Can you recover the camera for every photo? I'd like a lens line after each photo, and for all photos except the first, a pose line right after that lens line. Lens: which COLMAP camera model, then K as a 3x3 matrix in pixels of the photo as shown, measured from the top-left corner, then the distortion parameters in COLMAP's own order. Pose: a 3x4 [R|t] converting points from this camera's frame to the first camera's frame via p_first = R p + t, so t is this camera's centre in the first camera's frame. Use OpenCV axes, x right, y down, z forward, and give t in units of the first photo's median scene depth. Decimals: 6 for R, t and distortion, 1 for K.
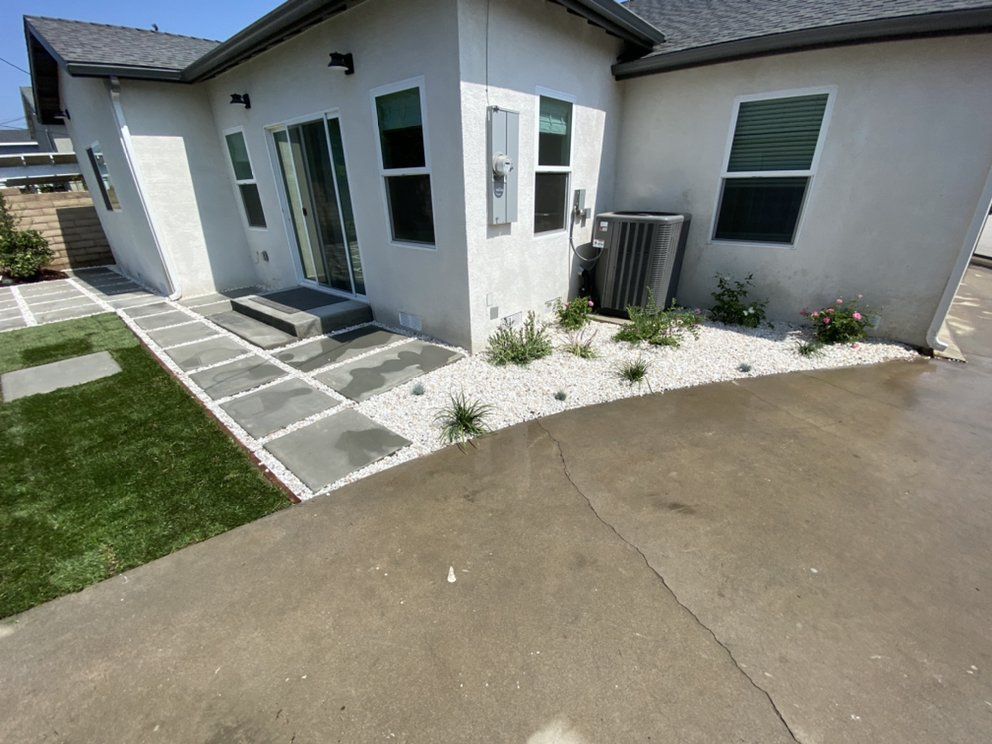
lens RADIAL K [[397.1, 0, 498.4], [0, 397.1, 375.8], [0, 0, 1]] dist [0.001648, -0.000769]
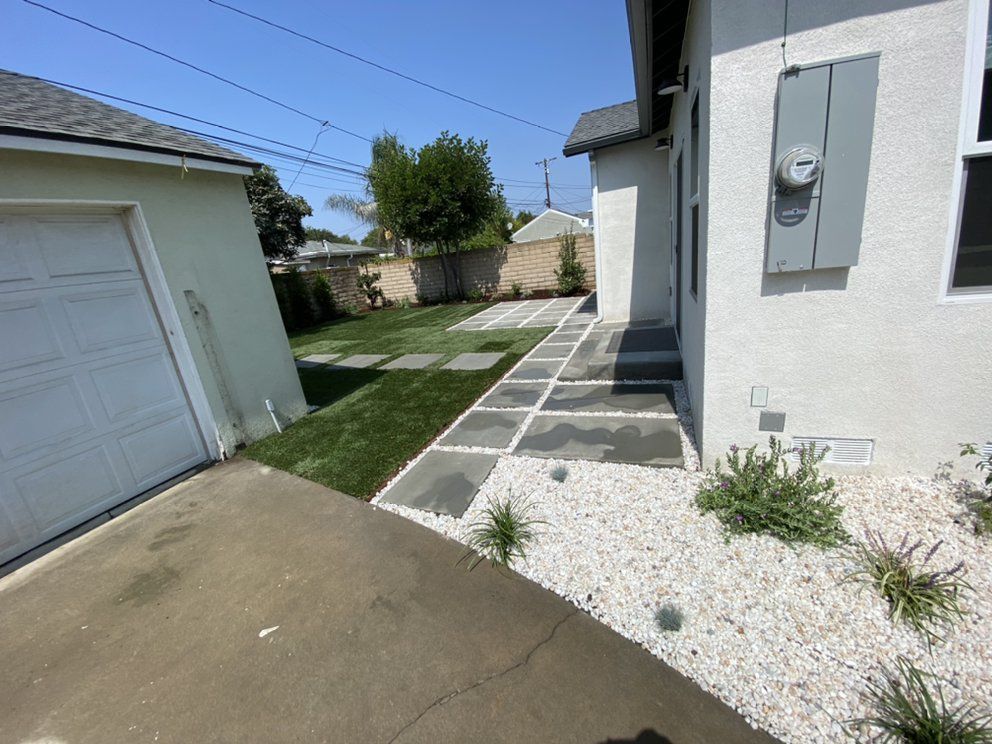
lens RADIAL K [[397.1, 0, 497.6], [0, 397.1, 366.9], [0, 0, 1]] dist [0.001648, -0.000769]
pose [[0.337166, 0.226605, -0.913767, 0.398894], [-0.296513, 0.946763, 0.125379, -0.209684], [0.893532, 0.228670, 0.386407, 0.463356]]
